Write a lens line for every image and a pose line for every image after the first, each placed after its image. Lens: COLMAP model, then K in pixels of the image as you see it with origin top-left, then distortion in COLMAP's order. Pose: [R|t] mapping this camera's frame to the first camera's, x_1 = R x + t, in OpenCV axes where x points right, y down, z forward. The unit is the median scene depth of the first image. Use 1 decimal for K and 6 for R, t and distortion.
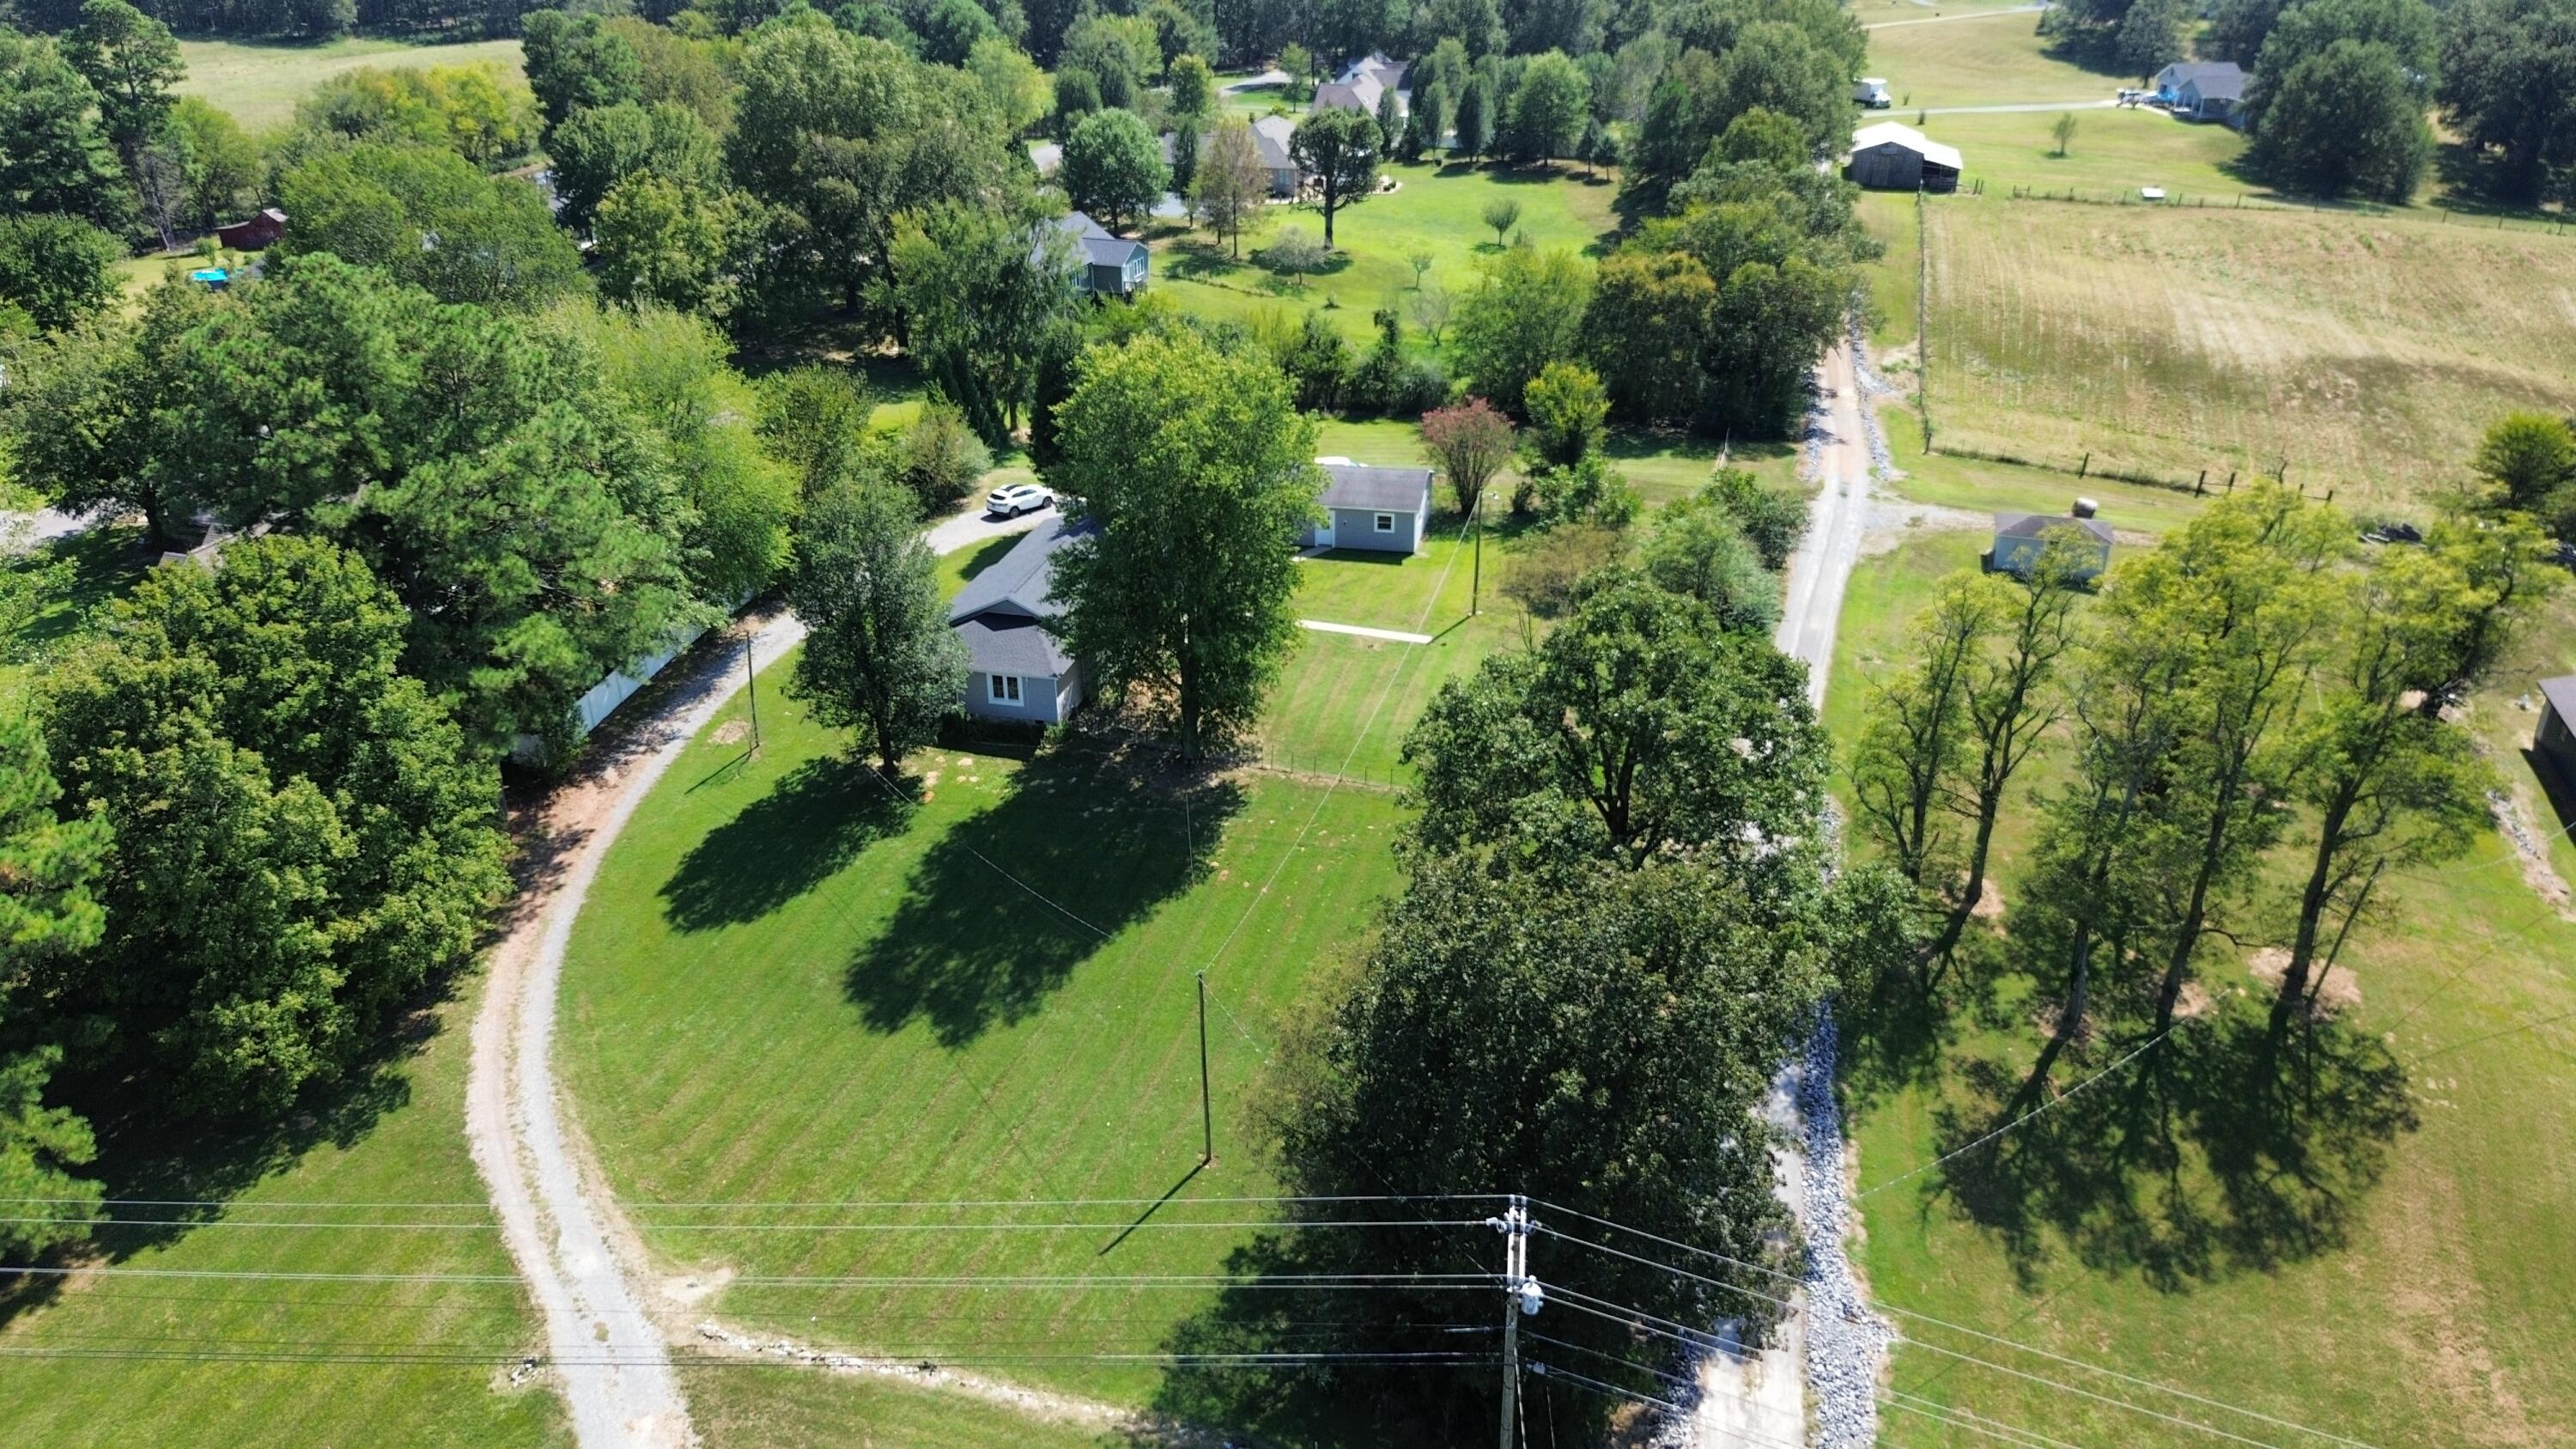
lens RADIAL K [[1832.3, 0, 1288.0], [0, 1832.3, 724.5], [0, 0, 1]] dist [0.042893, -0.043175]
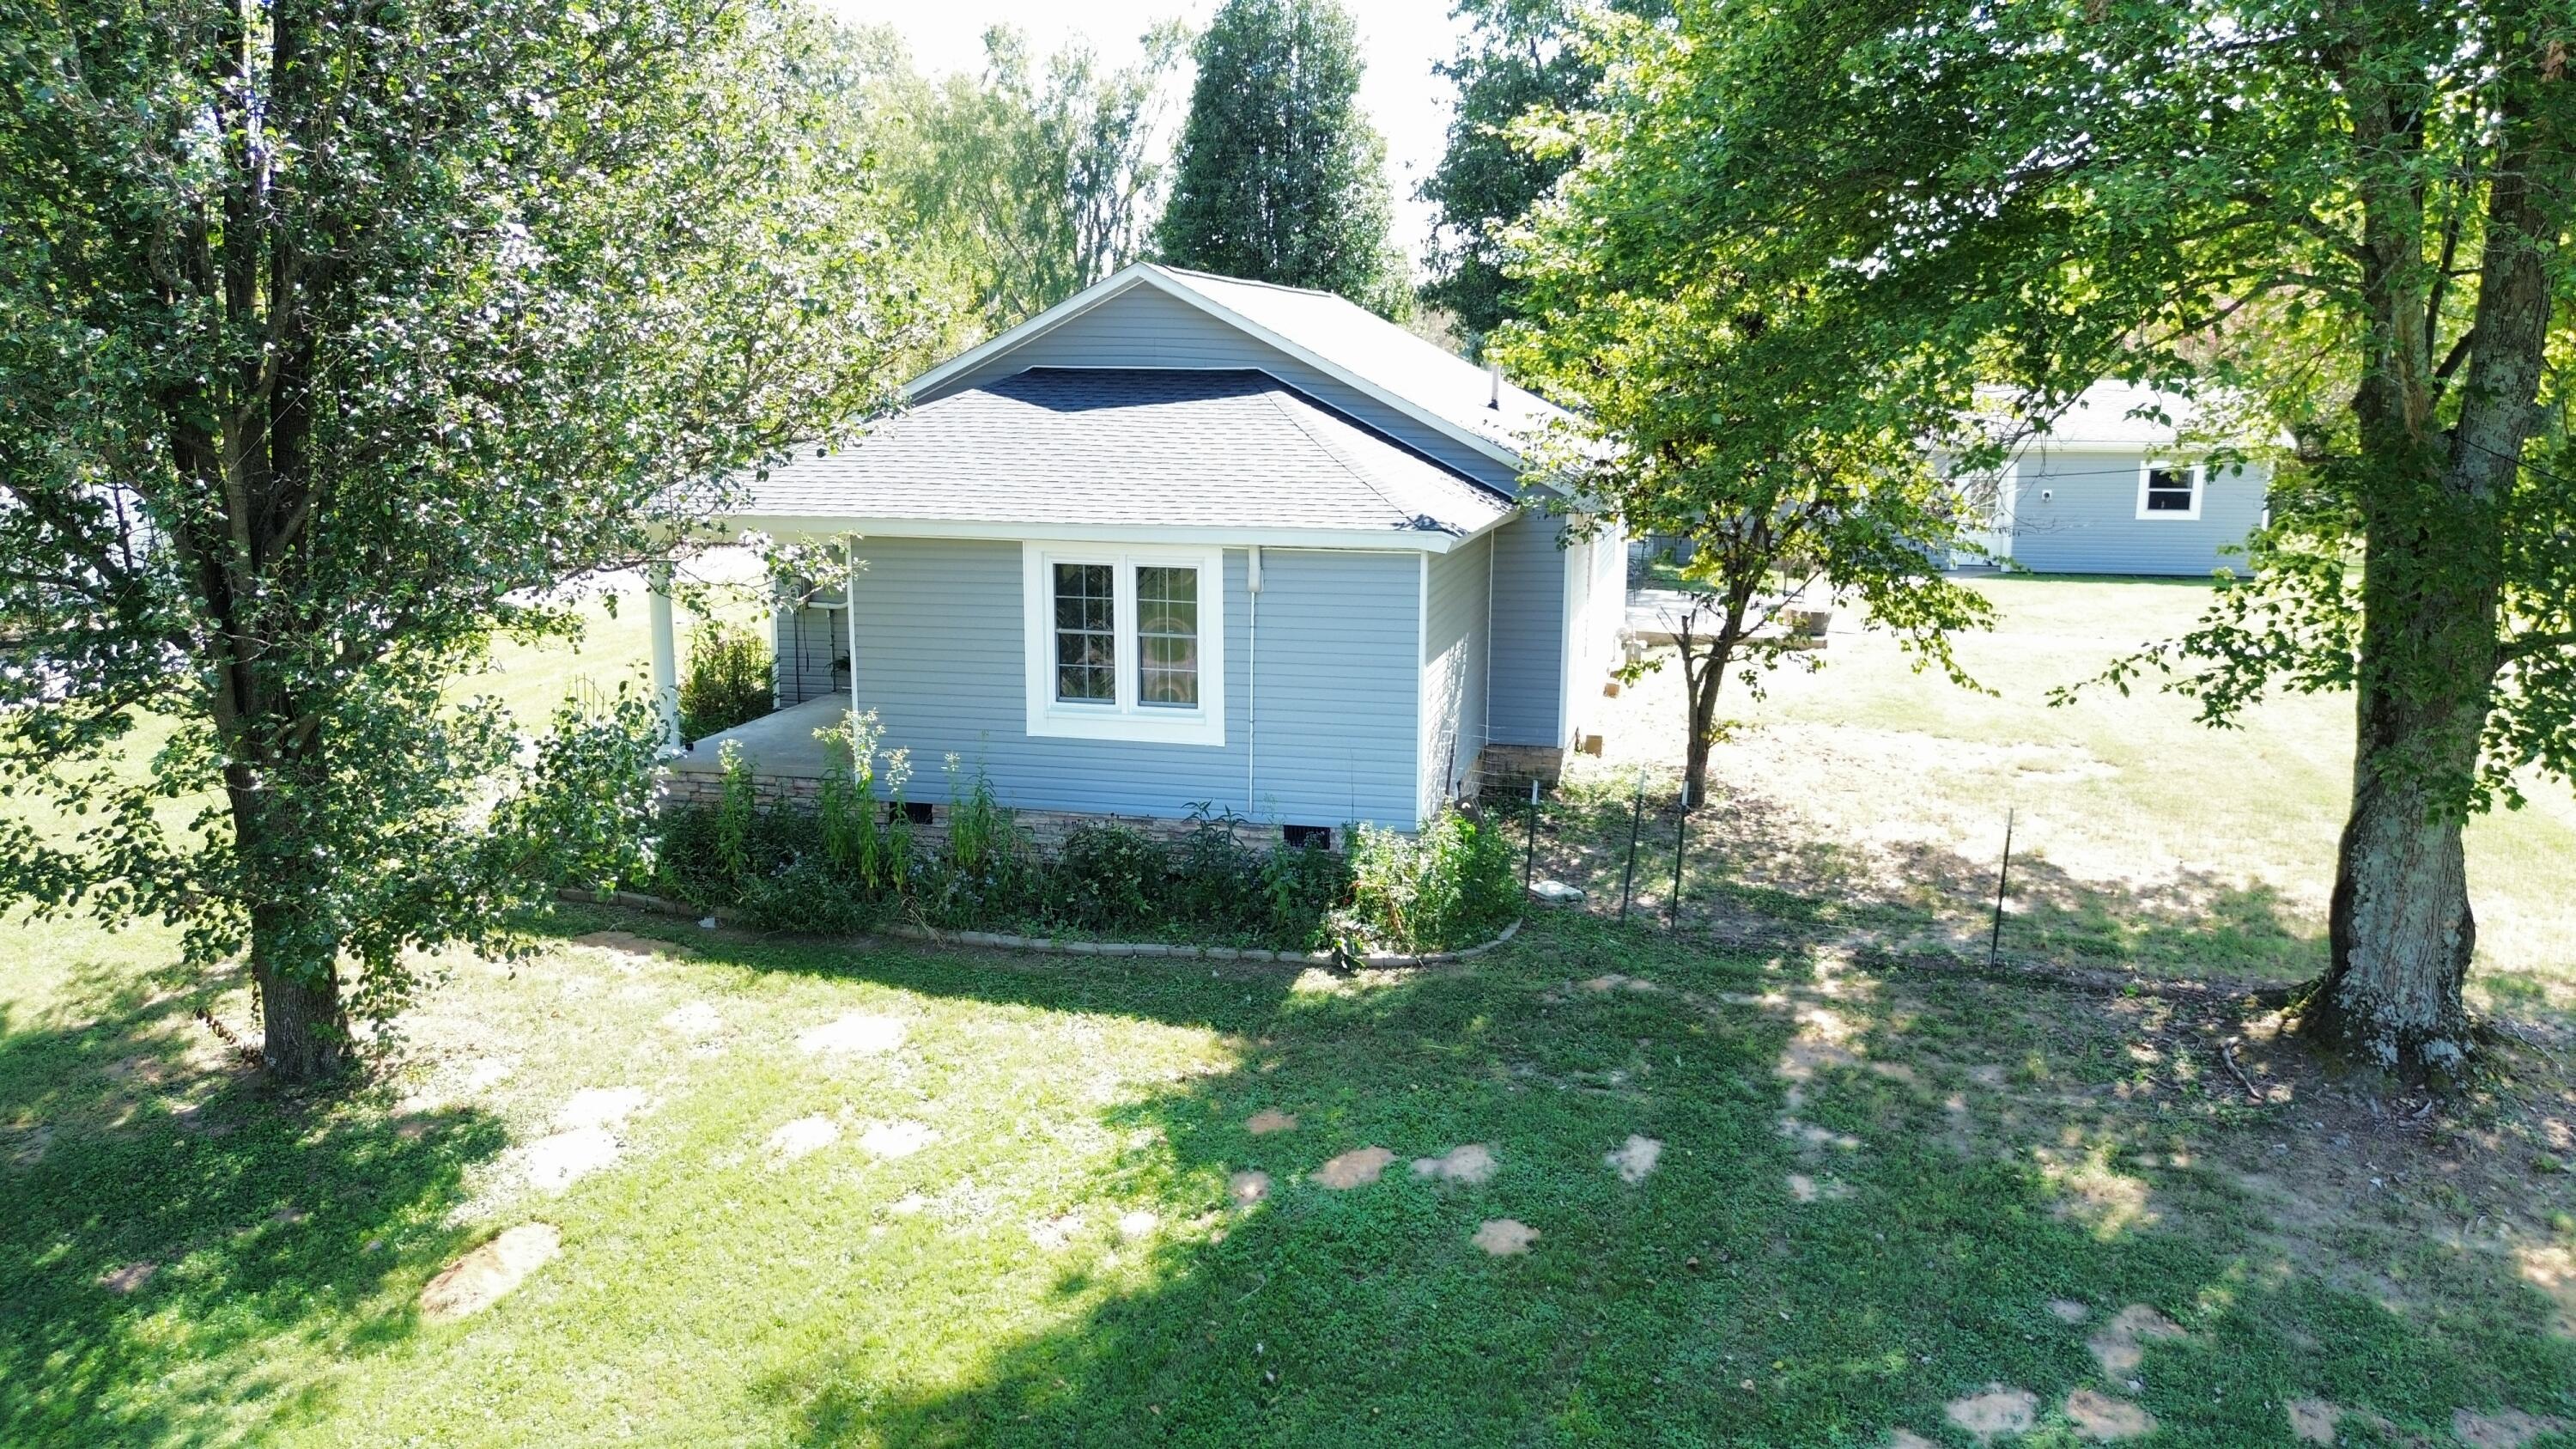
lens RADIAL K [[1832.3, 0, 1288.0], [0, 1832.3, 724.5], [0, 0, 1]] dist [0.042893, -0.043175]
pose [[0.999820, -0.003341, -0.018668, -0.102145], [-0.001905, 0.961698, -0.274106, 0.027205], [0.018869, 0.274092, 0.961518, 0.630058]]
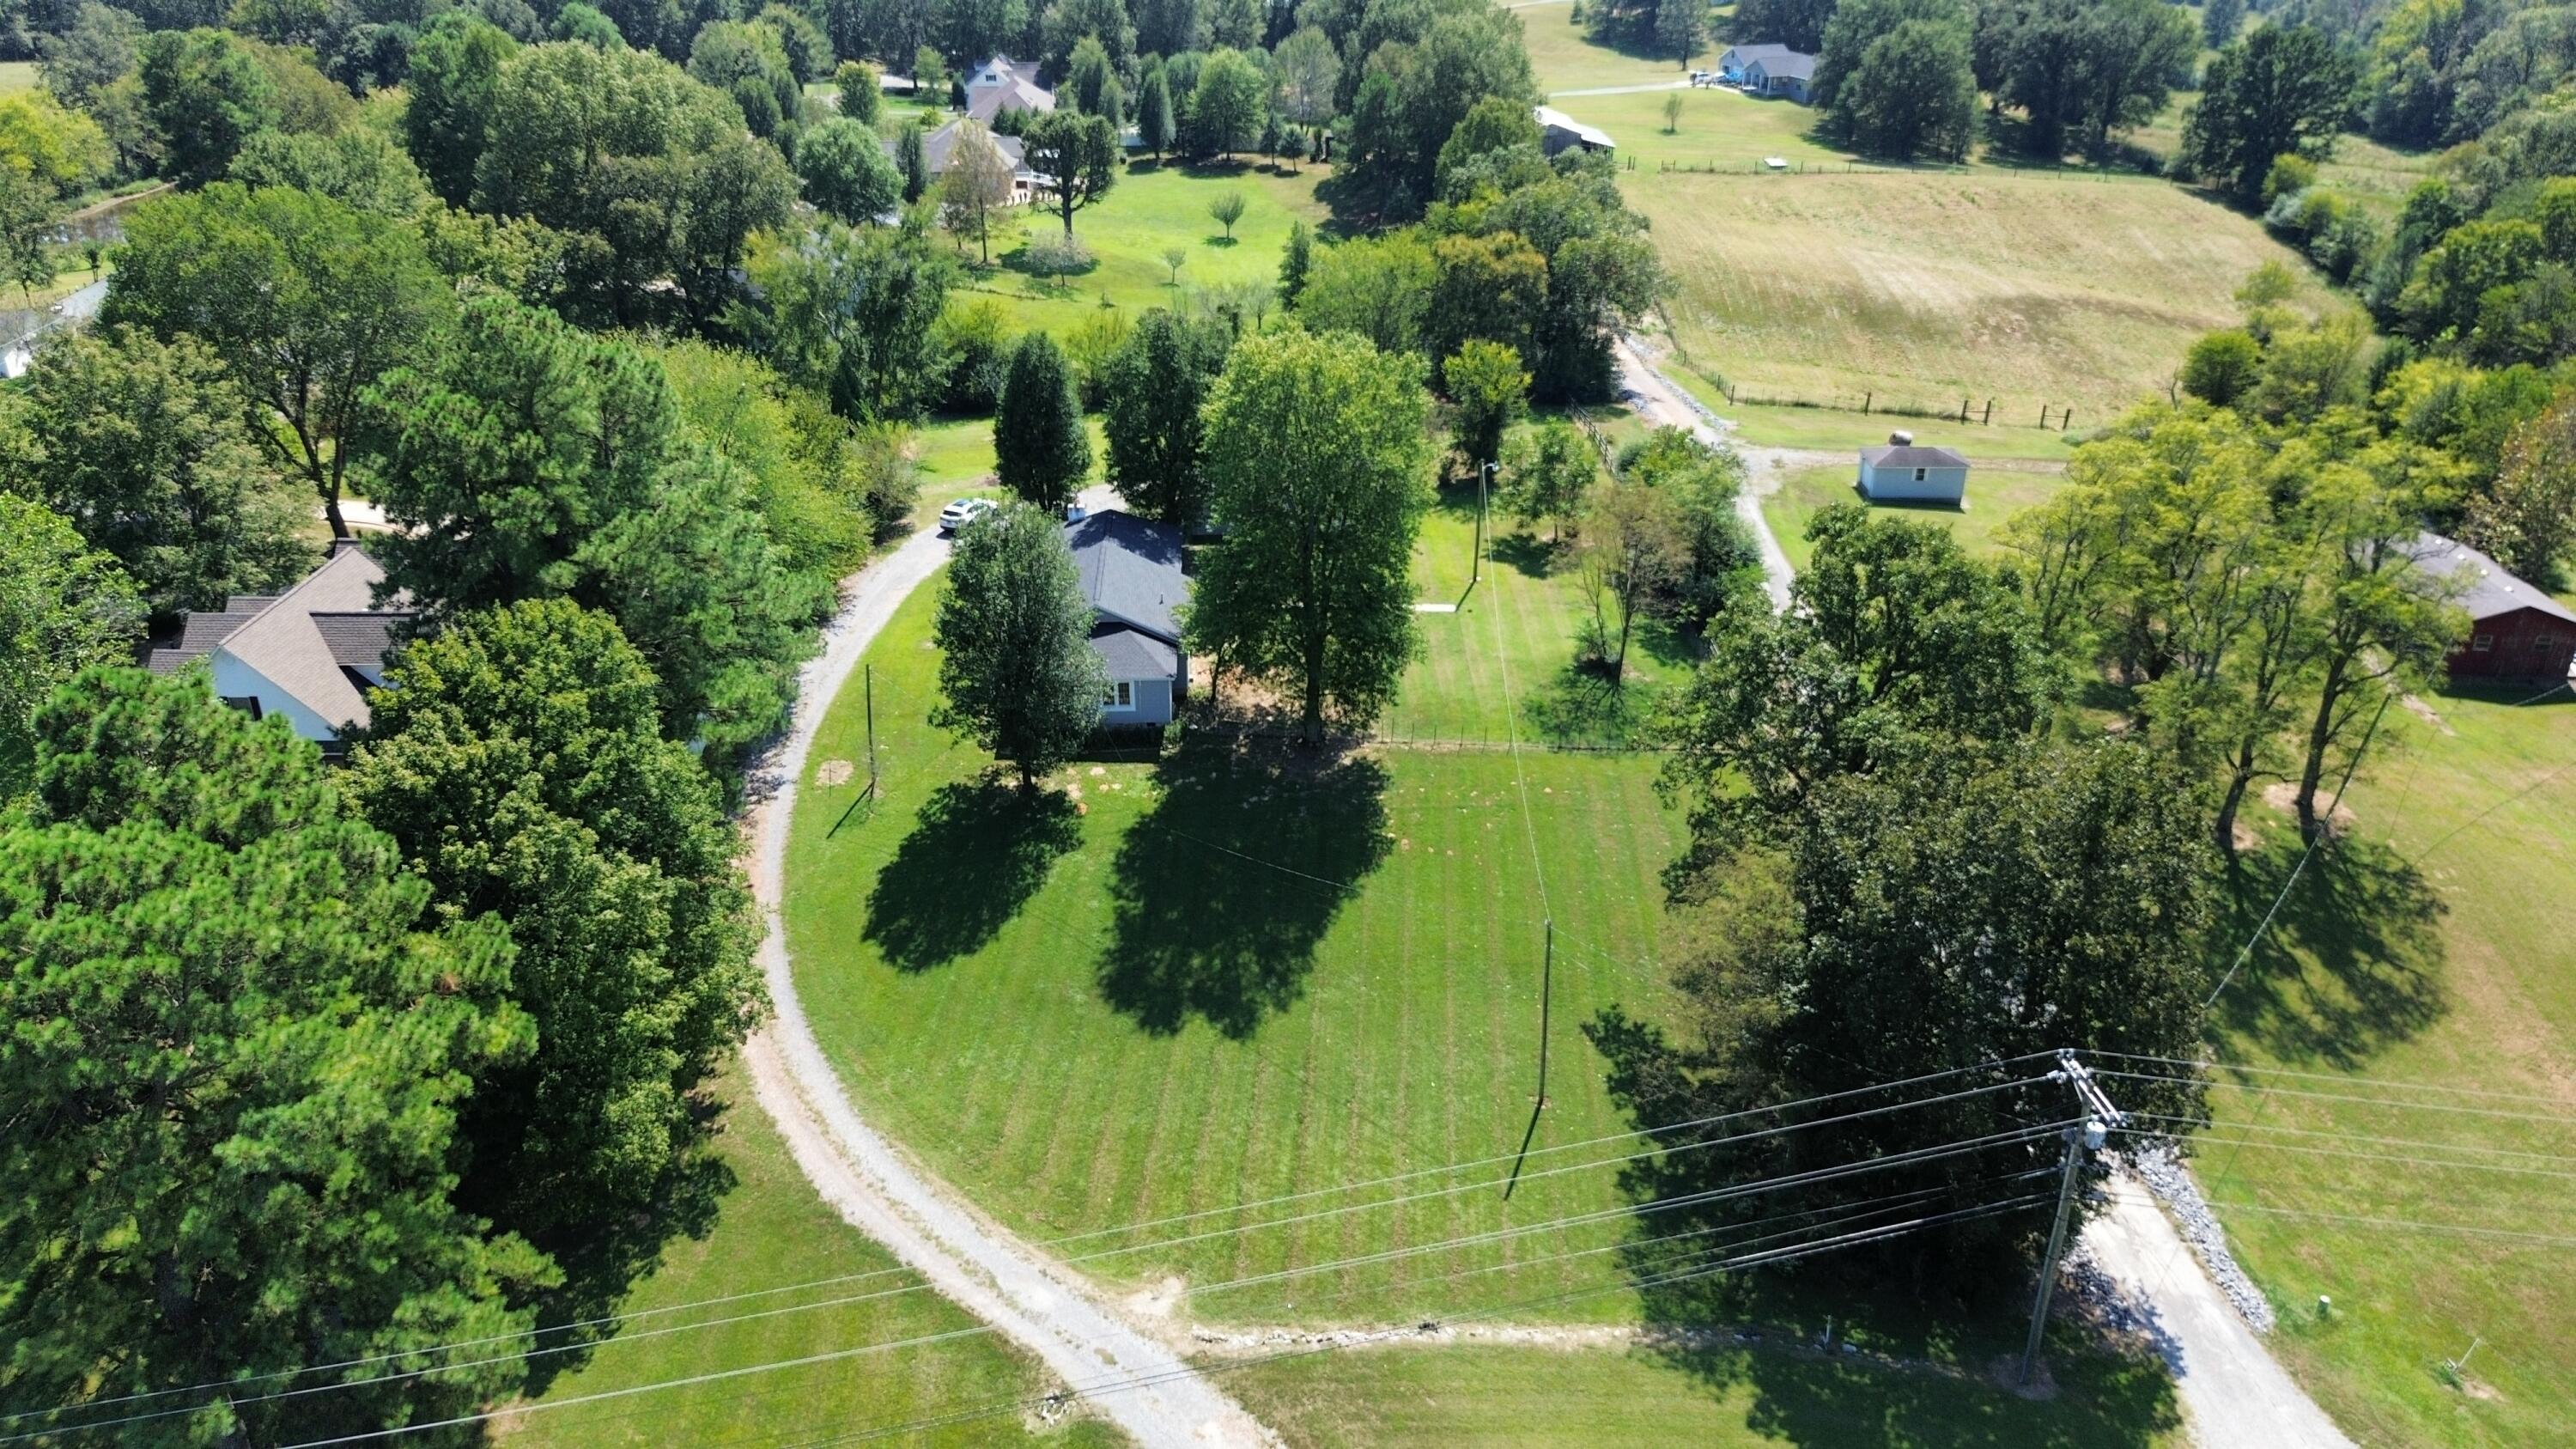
lens RADIAL K [[1832.3, 0, 1288.0], [0, 1832.3, 724.5], [0, 0, 1]] dist [0.042893, -0.043175]
pose [[0.962443, -0.116481, 0.245227, -0.235003], [0.116319, 0.993096, 0.015194, -0.005805], [-0.245304, 0.013901, 0.969347, 0.006216]]
